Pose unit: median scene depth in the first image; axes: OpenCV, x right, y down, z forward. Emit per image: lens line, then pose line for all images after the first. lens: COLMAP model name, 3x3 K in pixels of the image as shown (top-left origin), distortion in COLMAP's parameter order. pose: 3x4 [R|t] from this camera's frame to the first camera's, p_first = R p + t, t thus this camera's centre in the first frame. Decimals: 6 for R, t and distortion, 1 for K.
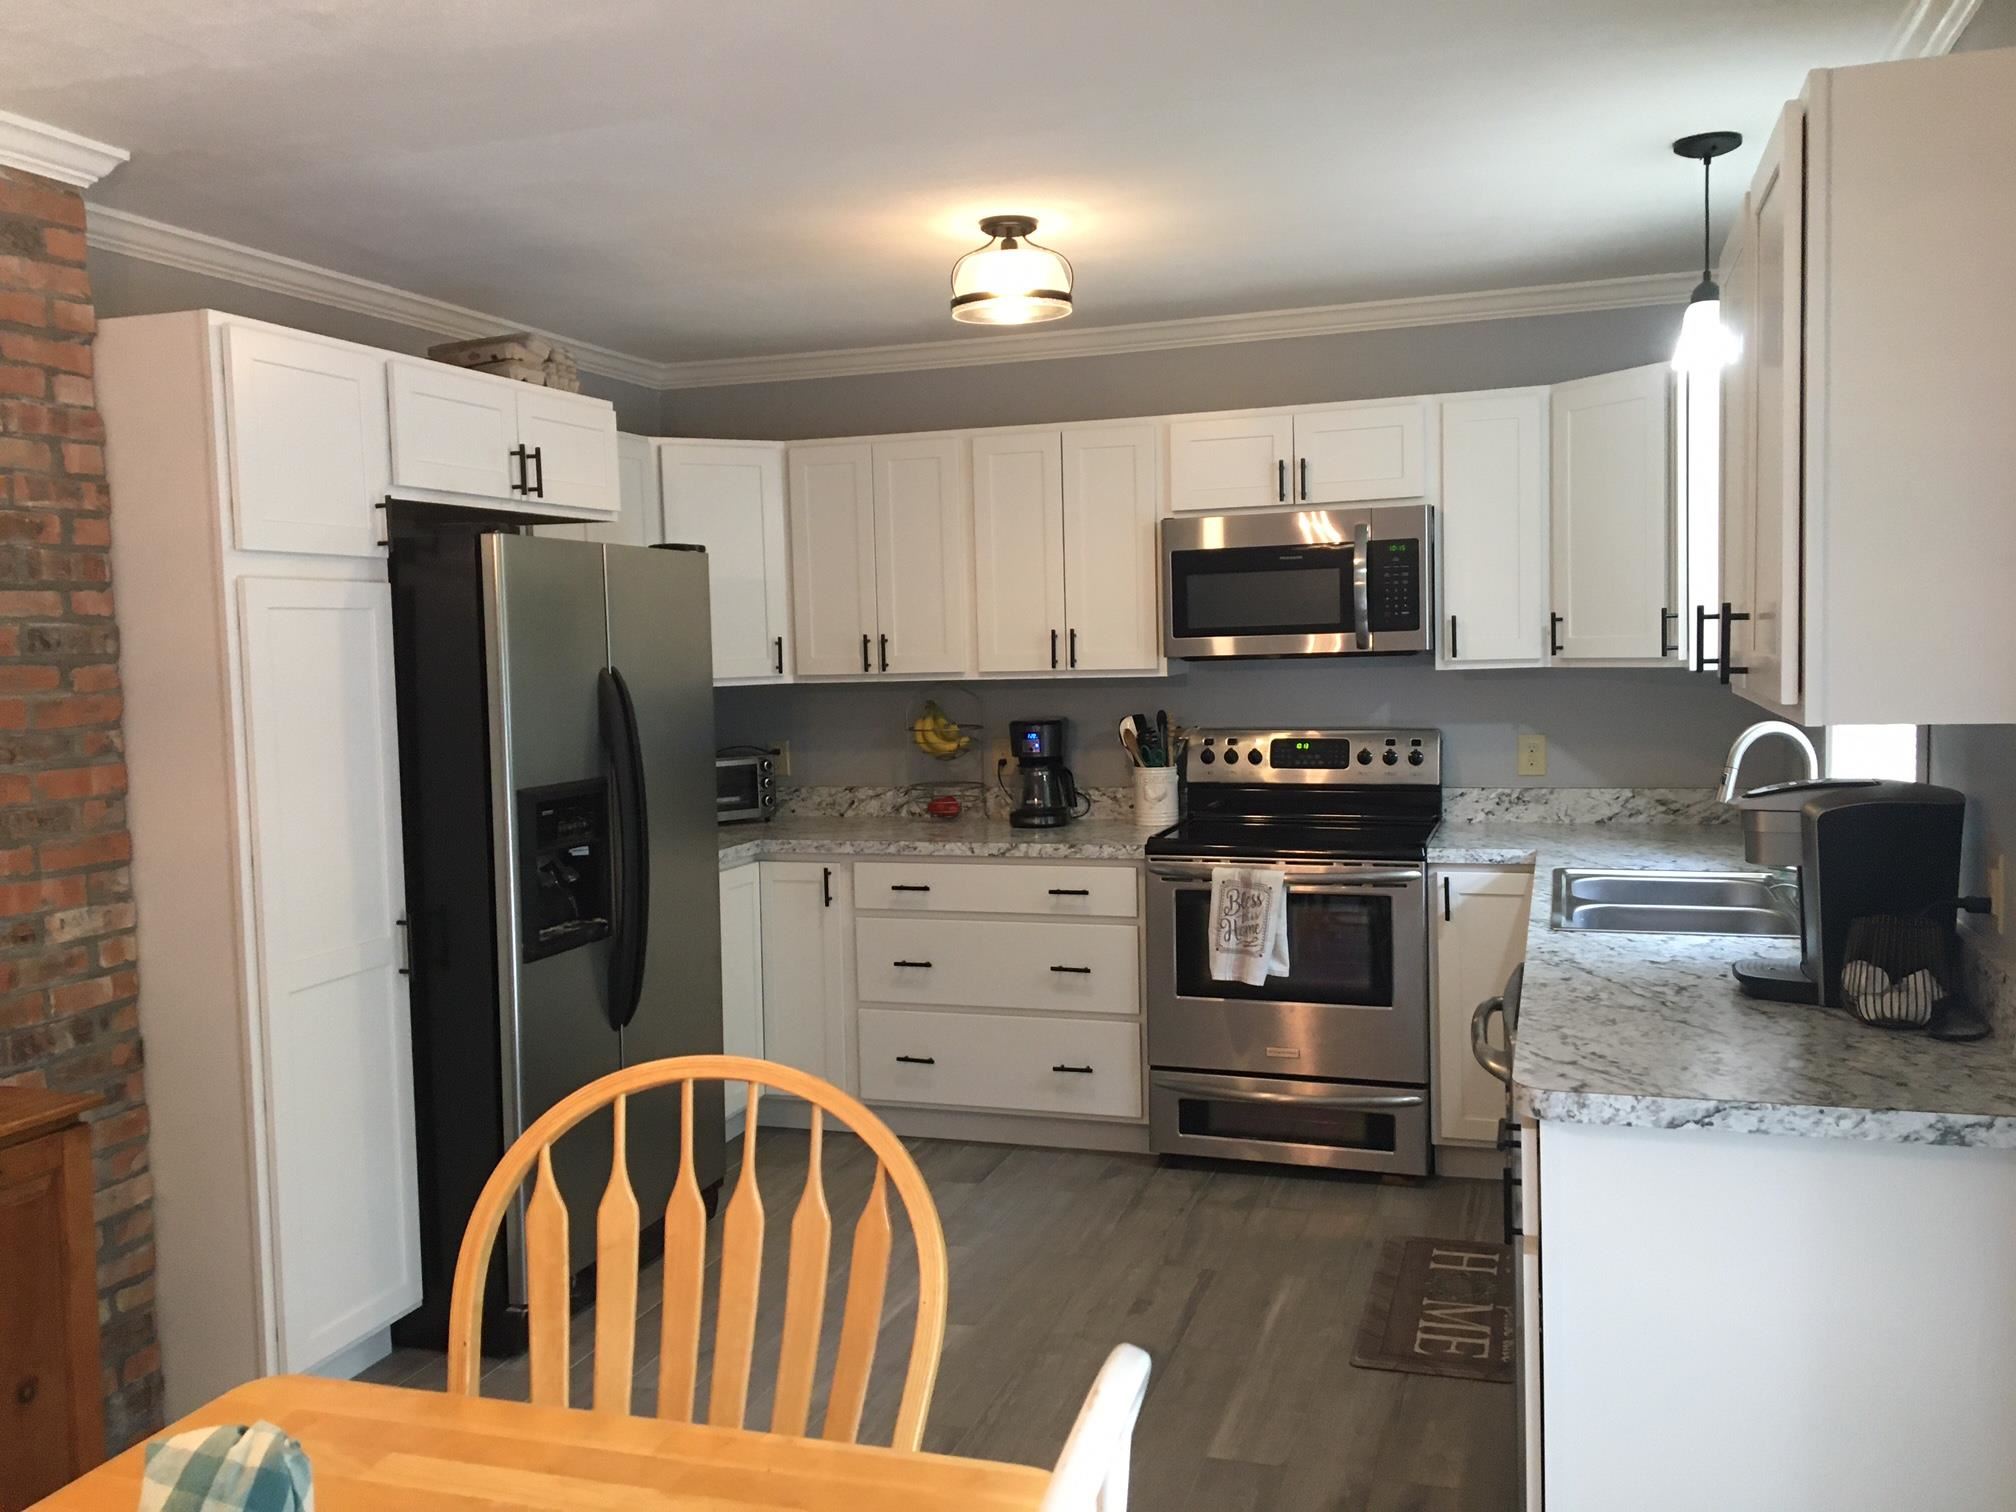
lens RADIAL K [[1680.7, 0, 1008.2], [0, 1680.7, 756.4], [0, 0, 1]] dist [0.081971, -0.103137]
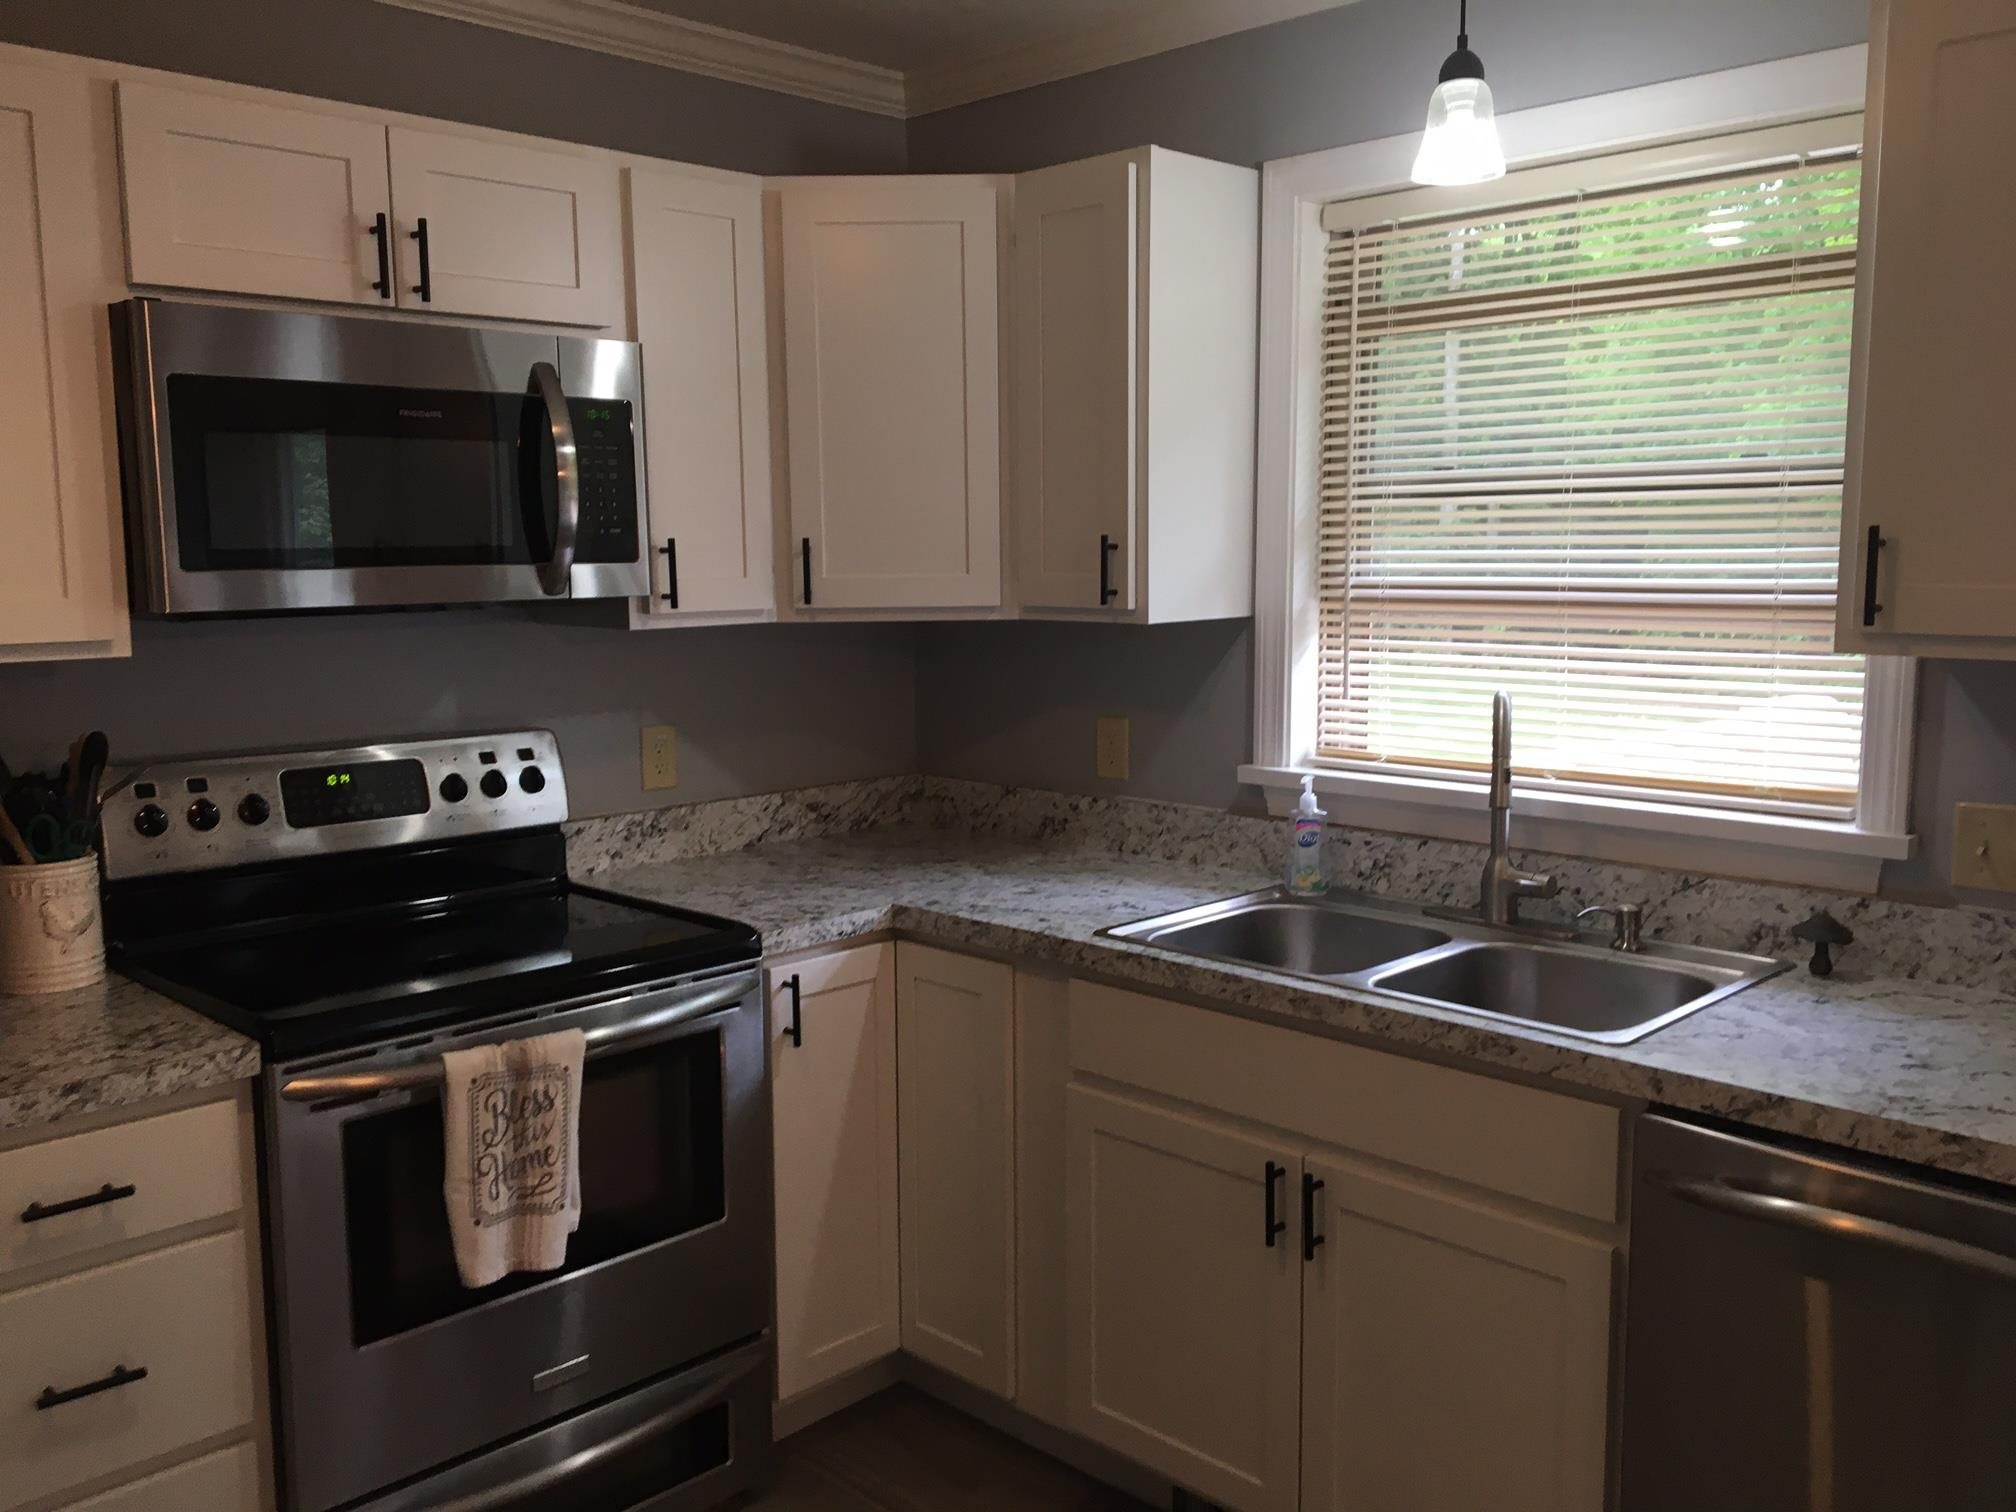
lens RADIAL K [[1680.7, 0, 1008.2], [0, 1680.7, 747.1], [0, 0, 1]] dist [0.081971, -0.103137]
pose [[0.454259, -0.085160, 0.886790, -0.212826], [0.061088, 0.996055, 0.064361, -0.039915], [-0.888773, 0.024936, 0.457669, 0.607594]]
